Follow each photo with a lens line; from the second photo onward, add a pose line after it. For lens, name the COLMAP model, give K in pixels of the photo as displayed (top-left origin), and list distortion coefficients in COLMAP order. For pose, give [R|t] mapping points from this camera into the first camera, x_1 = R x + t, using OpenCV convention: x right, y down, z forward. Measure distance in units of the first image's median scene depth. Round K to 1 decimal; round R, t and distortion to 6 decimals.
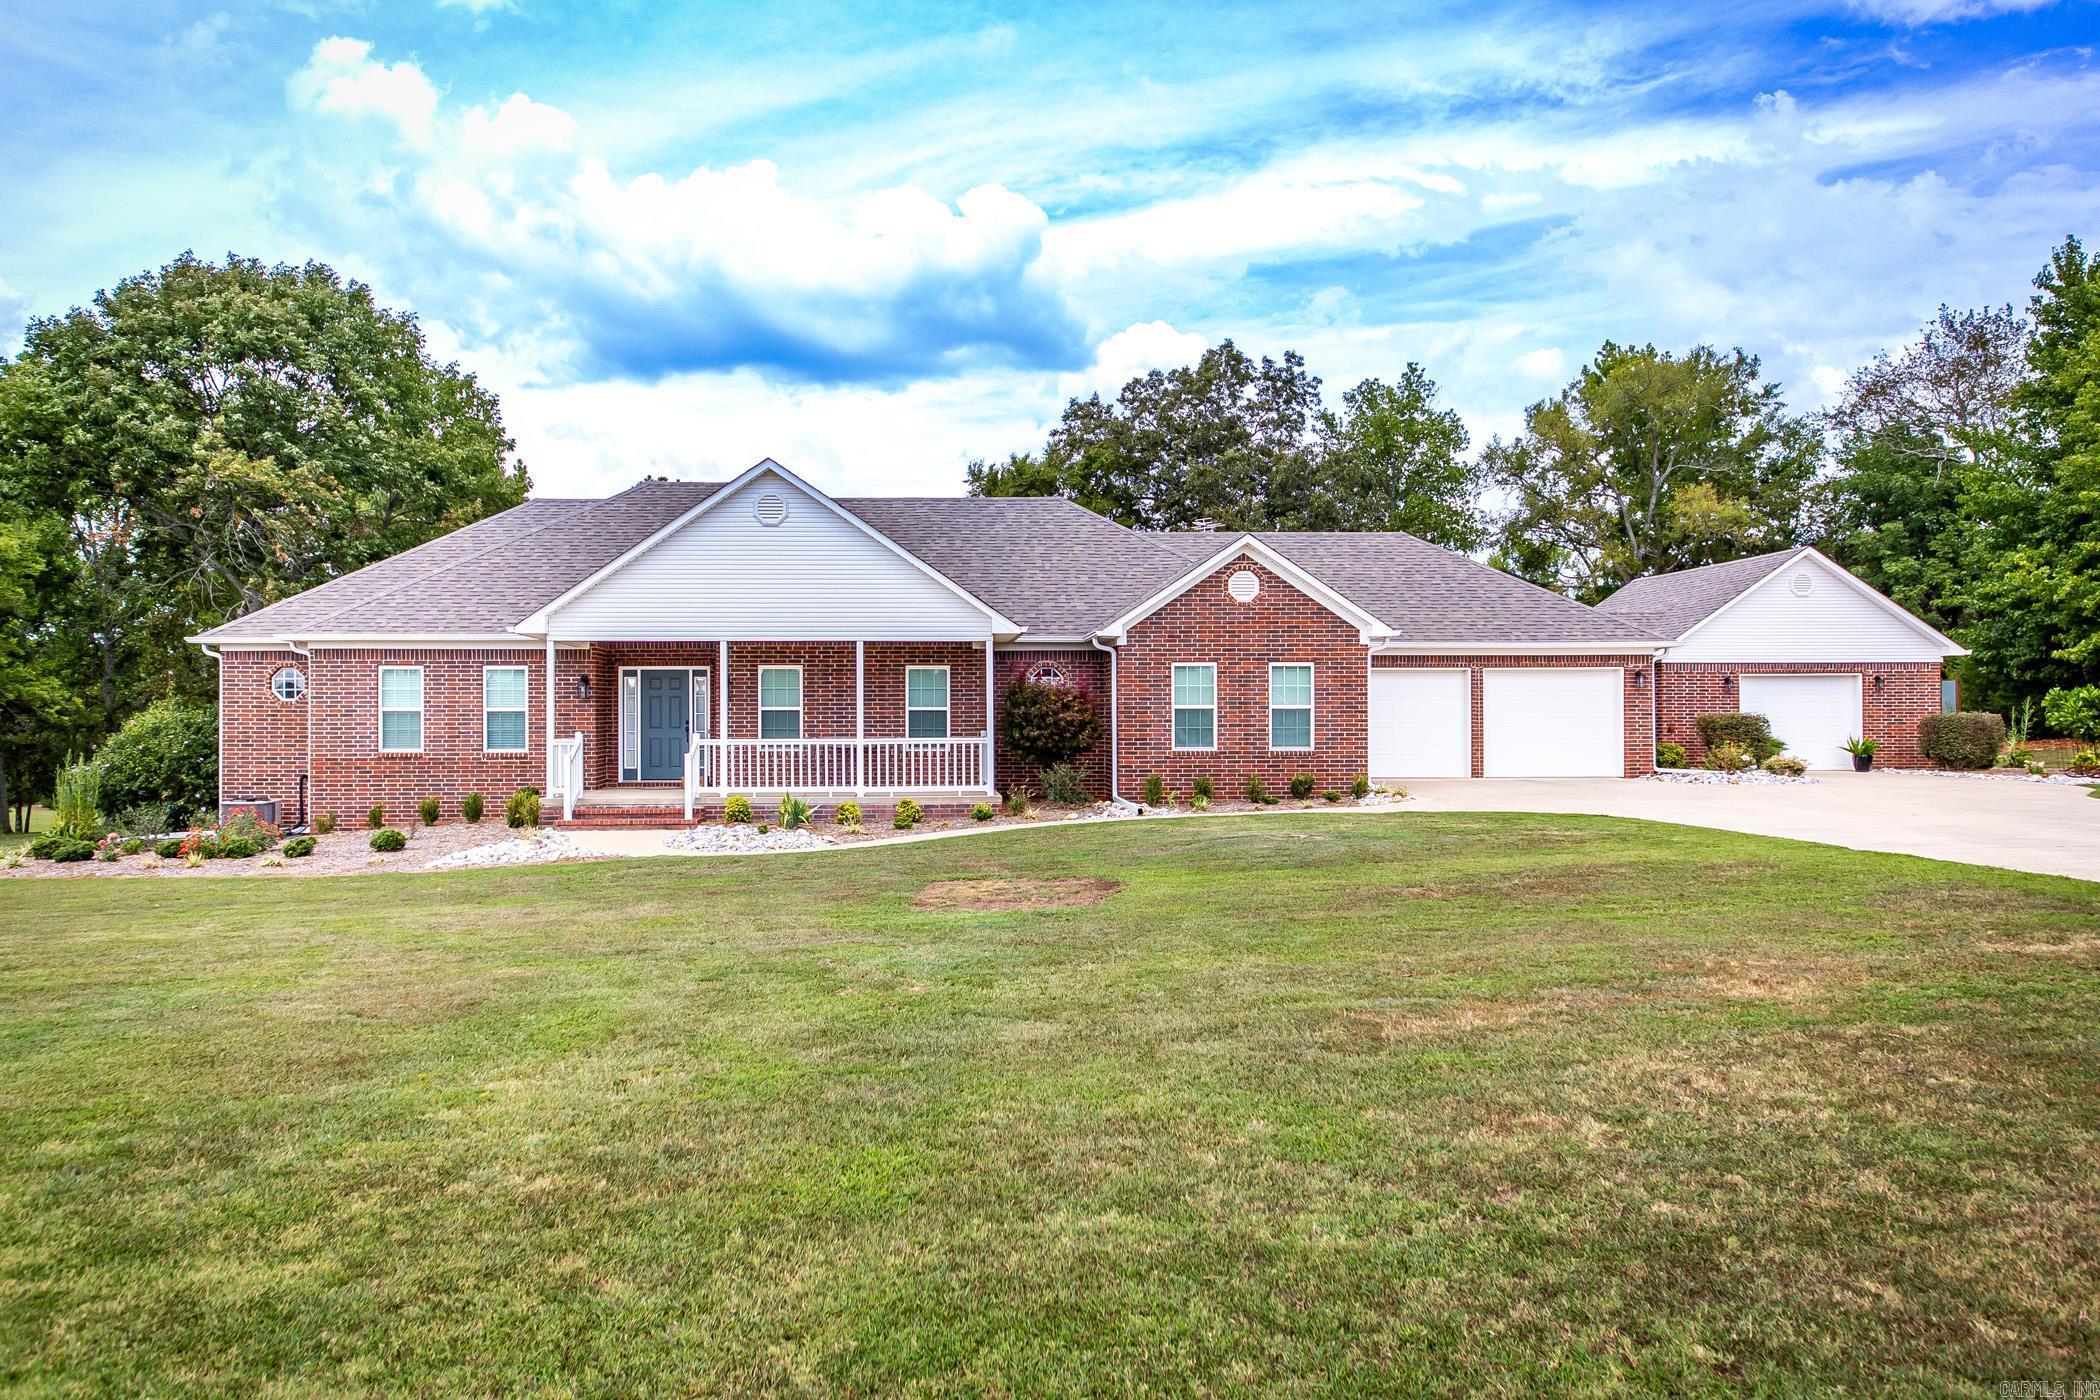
lens RADIAL K [[1475.3, 0, 972.2], [0, 1475.3, 689.0], [0, 0, 1]] dist [0.005806, -0.004857]
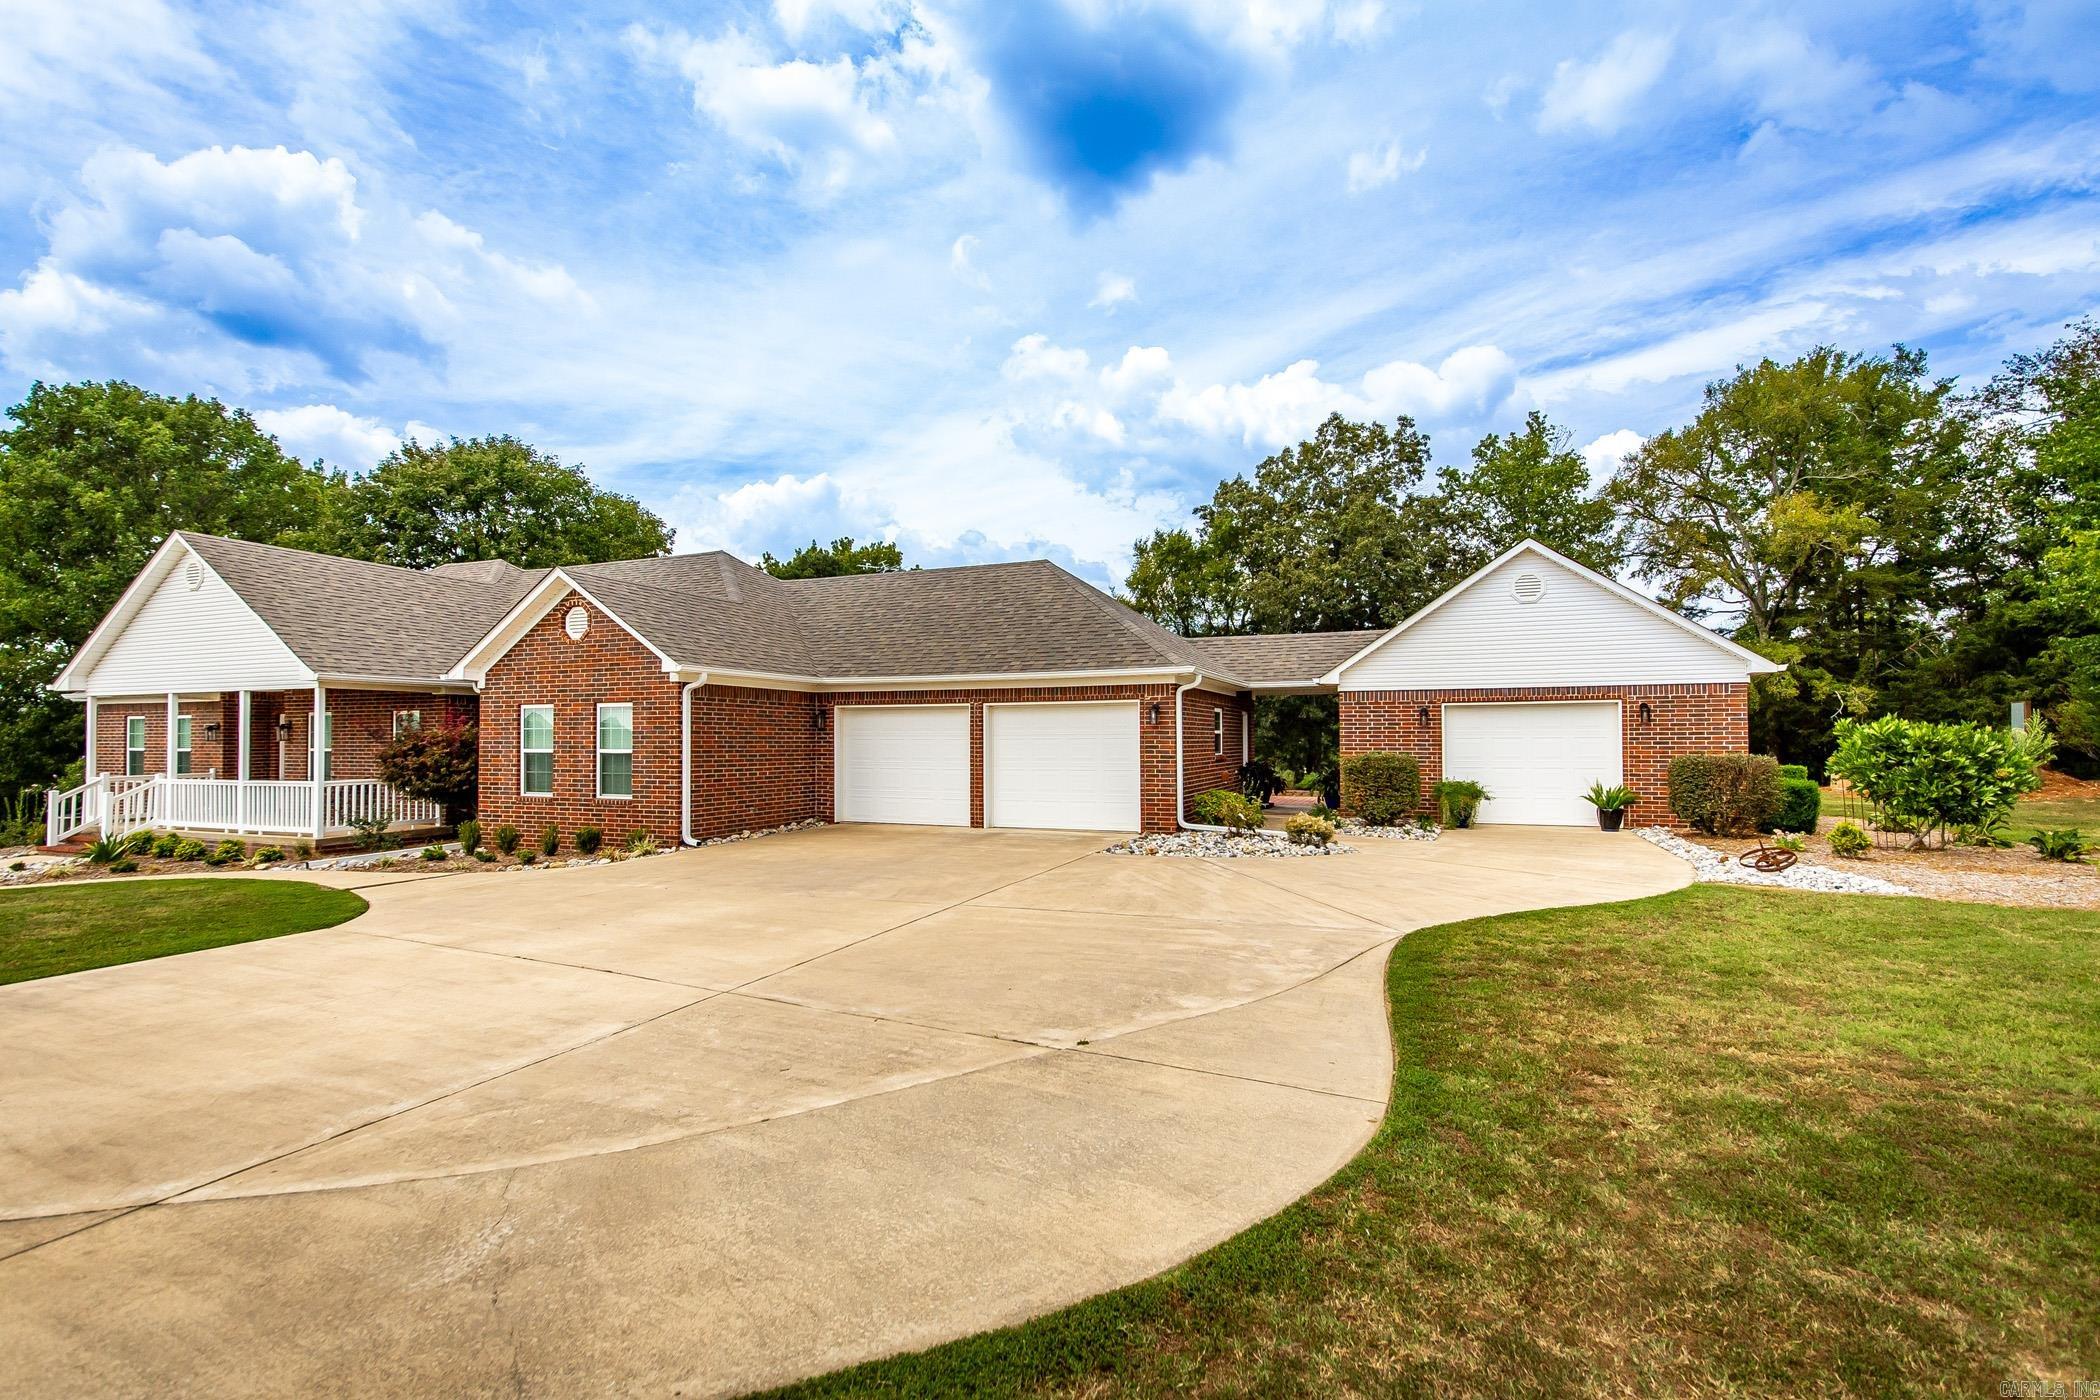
lens RADIAL K [[939.3, 0, 1006.4], [0, 939.3, 711.6], [0, 0, 1]] dist [0.002678, -0.000176]
pose [[0.900161, -0.011777, -0.435399, 0.602384], [0.010091, 0.999930, -0.006184, -0.005705], [0.435441, 0.001173, 0.900217, 0.500556]]
